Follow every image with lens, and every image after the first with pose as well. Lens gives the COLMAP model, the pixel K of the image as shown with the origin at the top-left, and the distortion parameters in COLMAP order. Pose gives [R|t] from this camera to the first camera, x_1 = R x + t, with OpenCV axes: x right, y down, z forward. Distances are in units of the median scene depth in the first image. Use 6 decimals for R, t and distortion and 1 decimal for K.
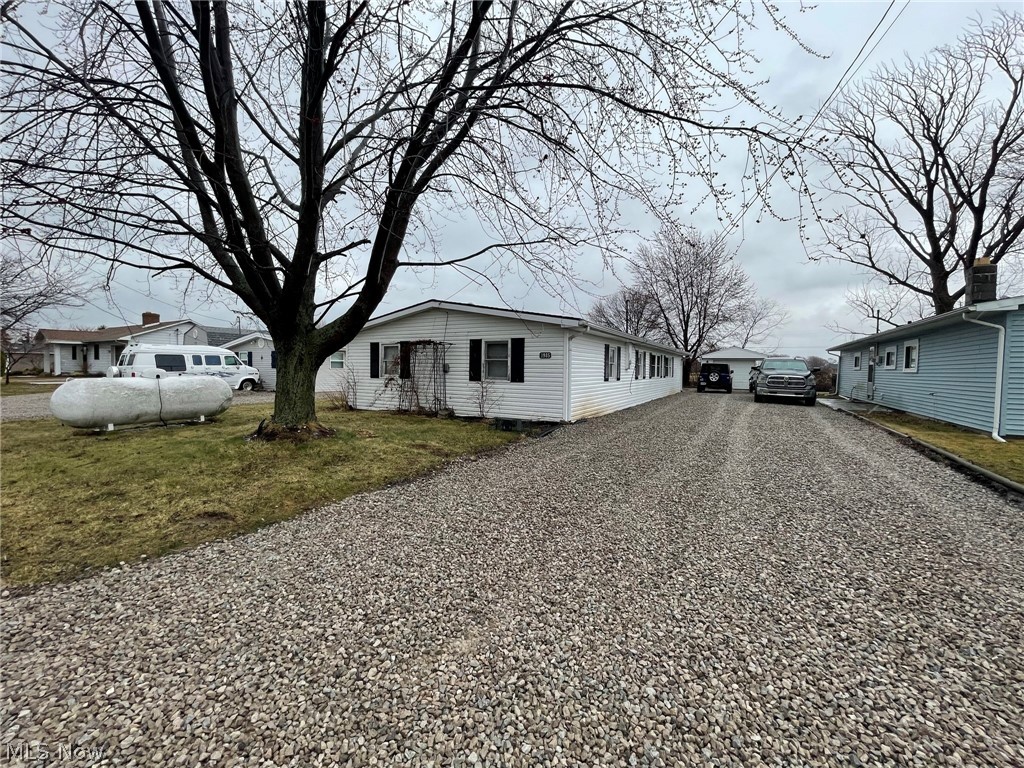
lens RADIAL K [[413.4, 0, 509.8], [0, 413.4, 385.7], [0, 0, 1]] dist [-0.005708, 0.001248]
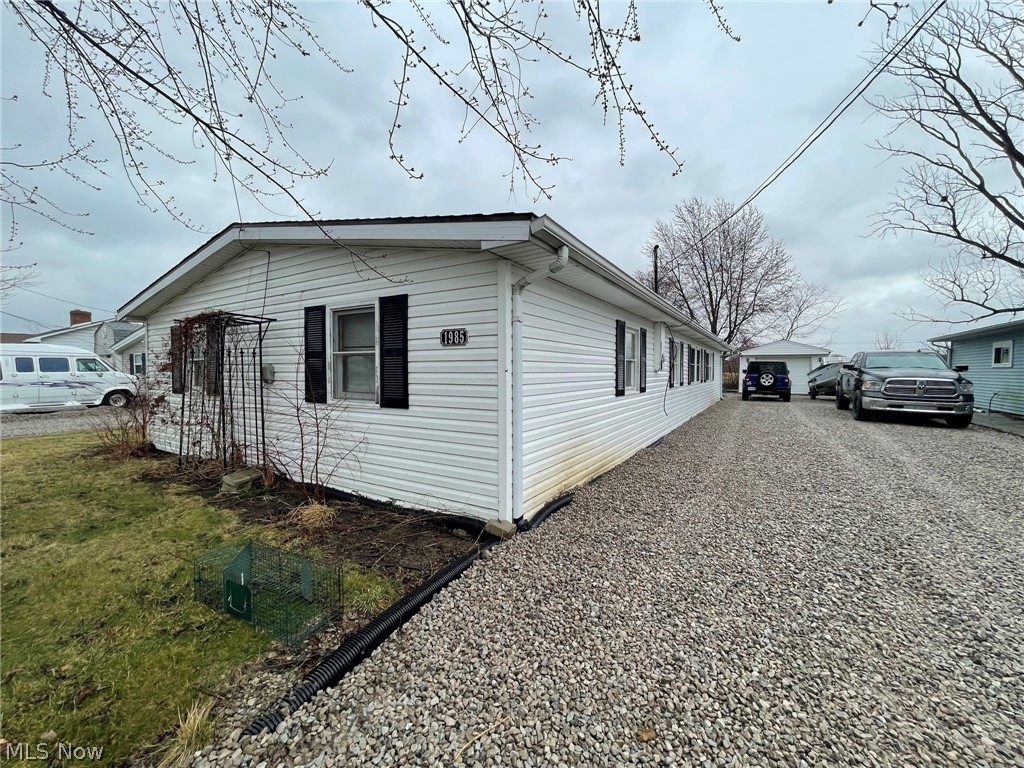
lens RADIAL K [[413.4, 0, 513.4], [0, 413.4, 384.7], [0, 0, 1]] dist [-0.005708, 0.001248]
pose [[0.999670, -0.010640, -0.023397, 0.072151], [0.010448, 0.999911, -0.008342, -0.013131], [0.023483, 0.008094, 0.999691, 0.307605]]
